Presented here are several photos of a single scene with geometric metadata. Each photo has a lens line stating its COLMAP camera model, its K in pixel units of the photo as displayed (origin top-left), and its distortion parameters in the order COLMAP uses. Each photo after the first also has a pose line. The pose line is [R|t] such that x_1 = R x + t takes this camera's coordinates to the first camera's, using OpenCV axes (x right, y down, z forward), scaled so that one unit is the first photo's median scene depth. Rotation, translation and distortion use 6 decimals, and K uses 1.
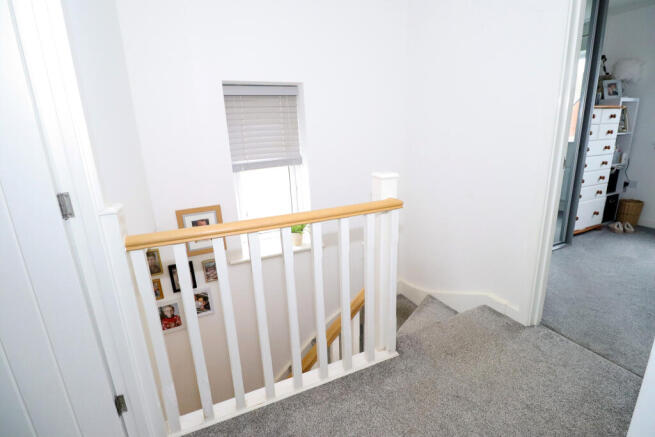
lens RADIAL K [[305.3, 0, 327.2], [0, 305.3, 214.9], [0, 0, 1]] dist [0.000271, -0.011329]
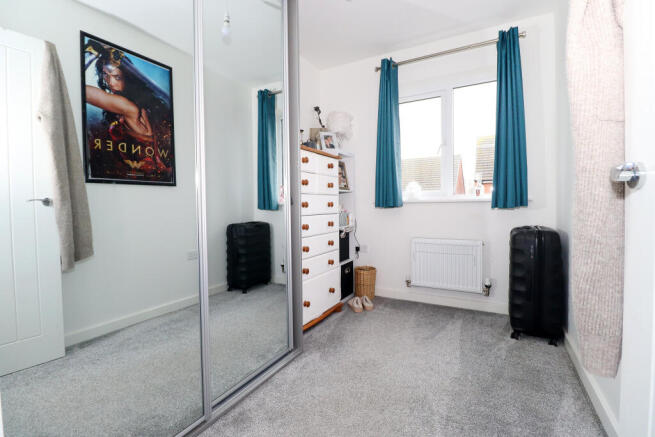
lens RADIAL K [[305.3, 0, 327.2], [0, 305.3, 214.9], [0, 0, 1]] dist [0.000271, -0.011329]
pose [[0.792362, 0.012861, 0.609916, 0.407623], [0.134927, 0.971323, -0.195770, -0.039802], [-0.594943, 0.237414, 0.767904, 0.376299]]
